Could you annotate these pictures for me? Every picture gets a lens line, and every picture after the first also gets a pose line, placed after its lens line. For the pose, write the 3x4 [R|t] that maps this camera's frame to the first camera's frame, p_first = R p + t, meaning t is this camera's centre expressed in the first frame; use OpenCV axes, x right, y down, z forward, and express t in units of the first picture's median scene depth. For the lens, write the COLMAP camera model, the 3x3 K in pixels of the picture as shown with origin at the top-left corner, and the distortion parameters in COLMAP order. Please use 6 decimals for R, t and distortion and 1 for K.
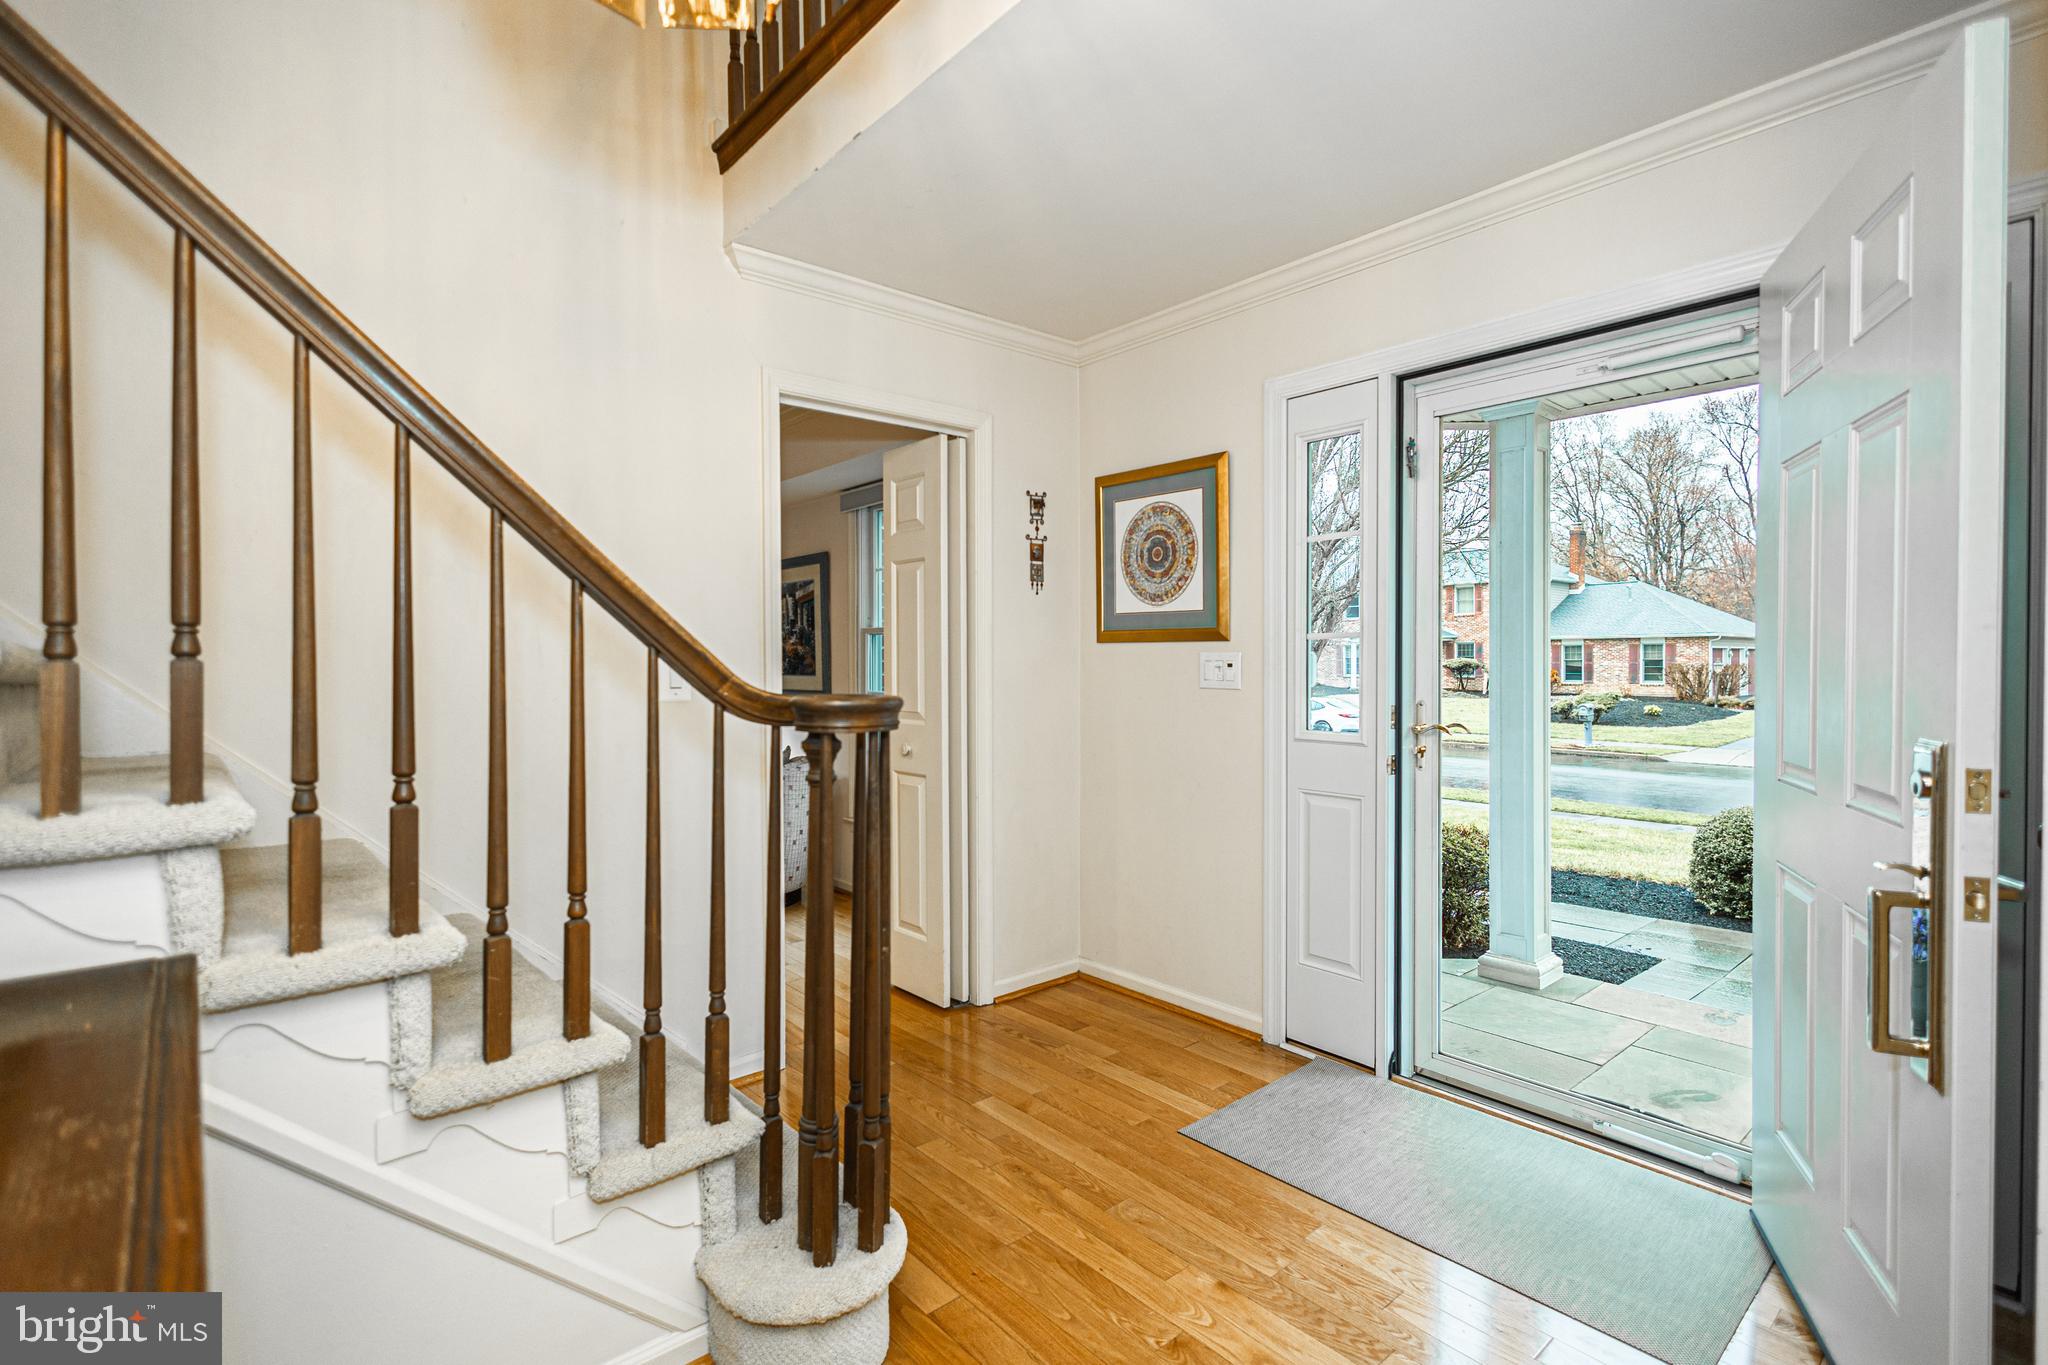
lens RADIAL K [[964.9, 0, 1008.6], [0, 964.9, 667.1], [0, 0, 1]] dist [0.014873, -0.005607]
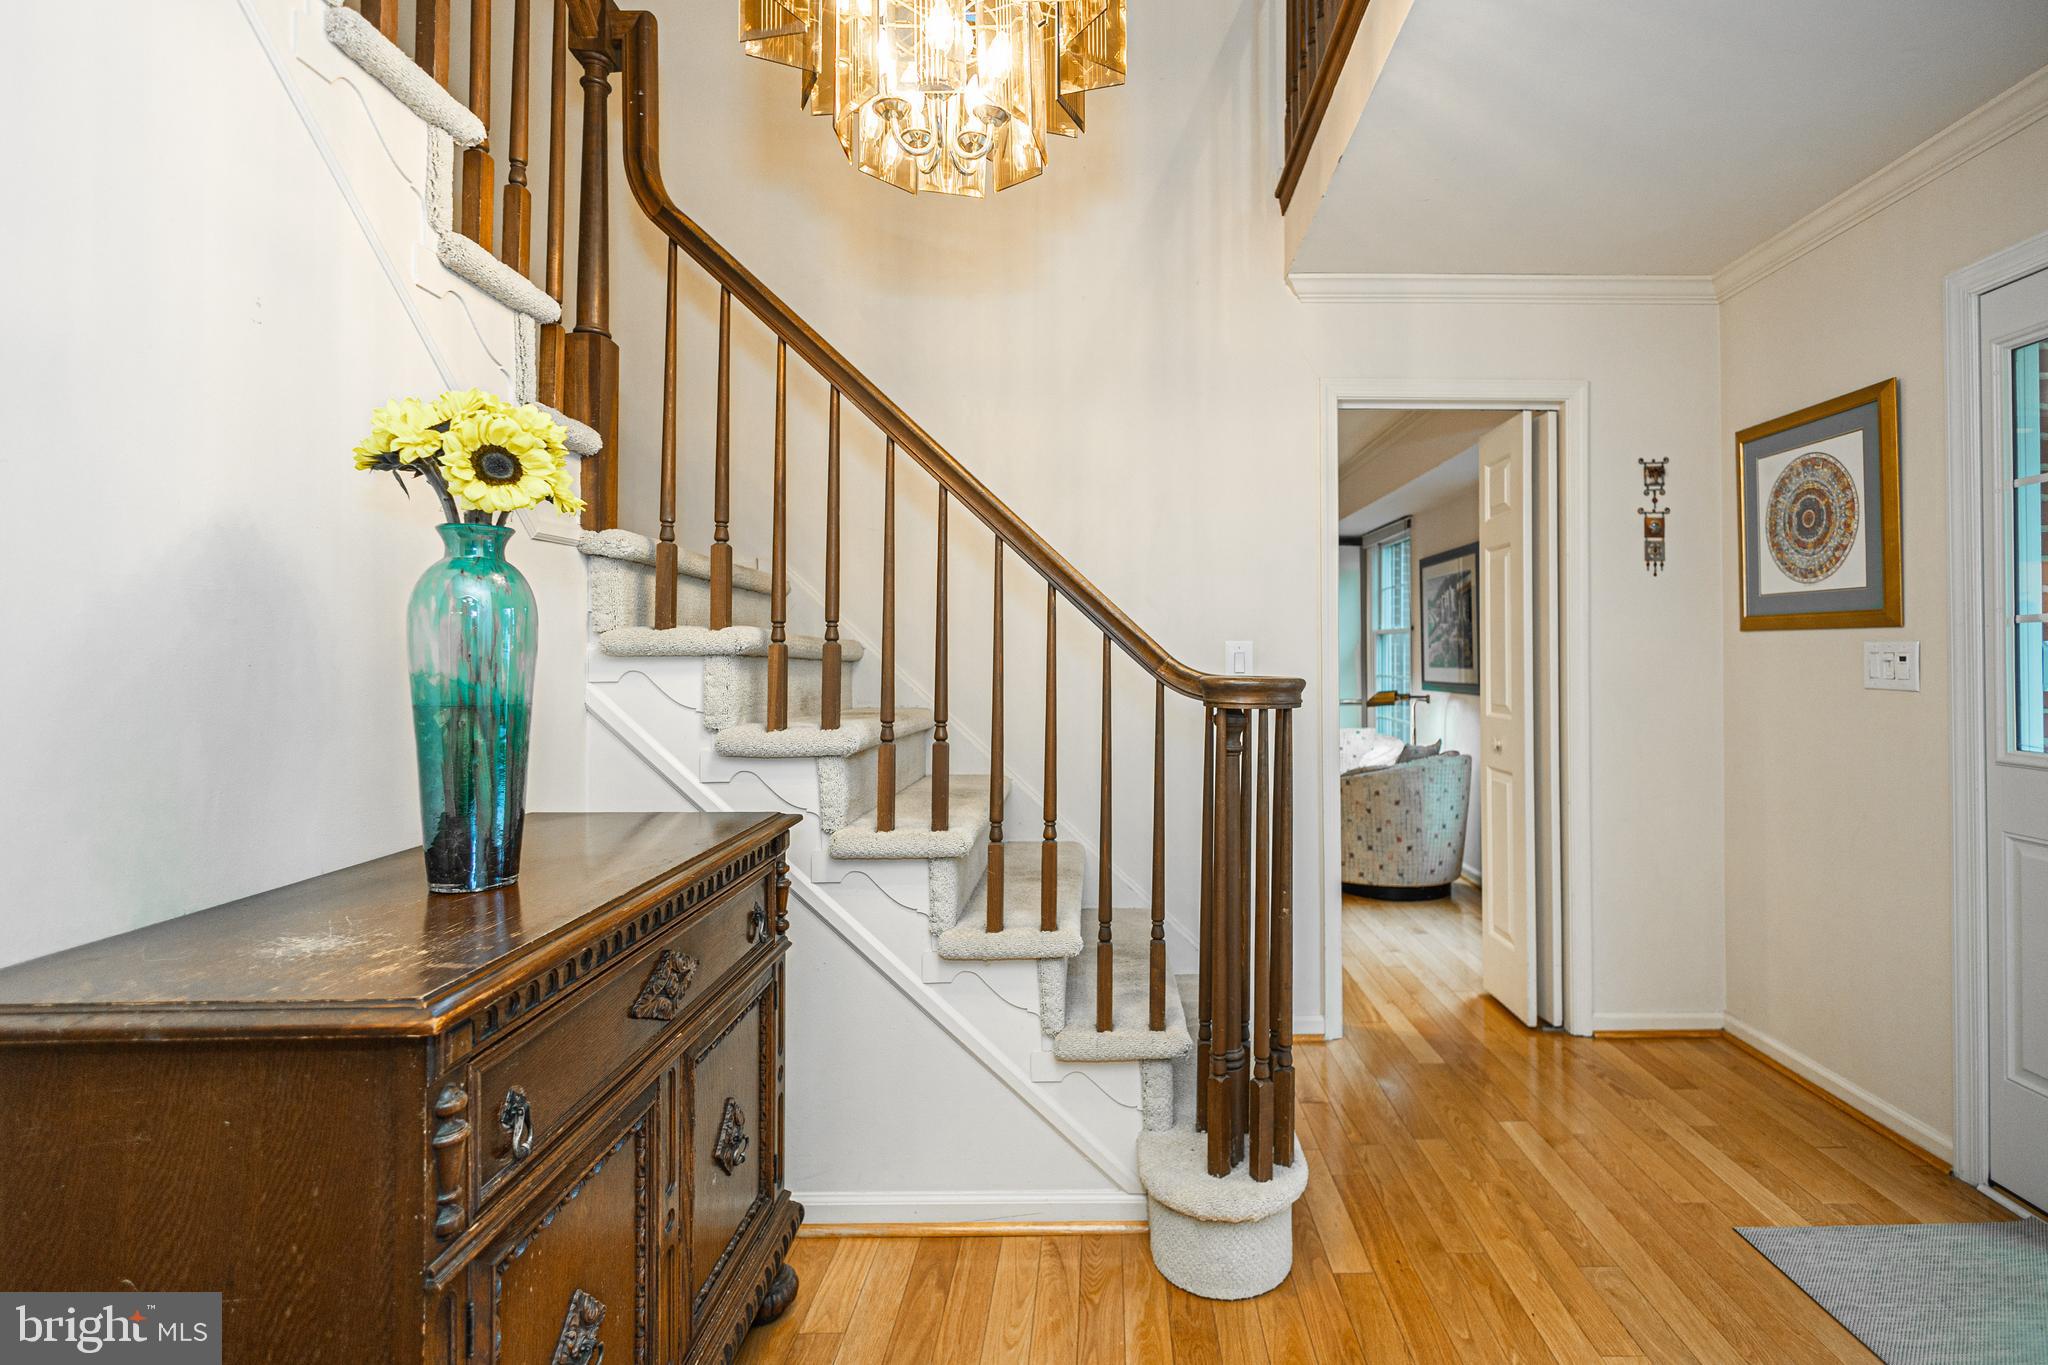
lens RADIAL K [[964.9, 0, 1092.2], [0, 964.9, 639.5], [0, 0, 1]] dist [0.014873, -0.005607]
pose [[0.766002, -0.003020, -0.642832, 0.226040], [-0.013105, 0.999708, -0.020313, 0.006640], [0.642705, 0.023984, 0.765738, 0.011115]]
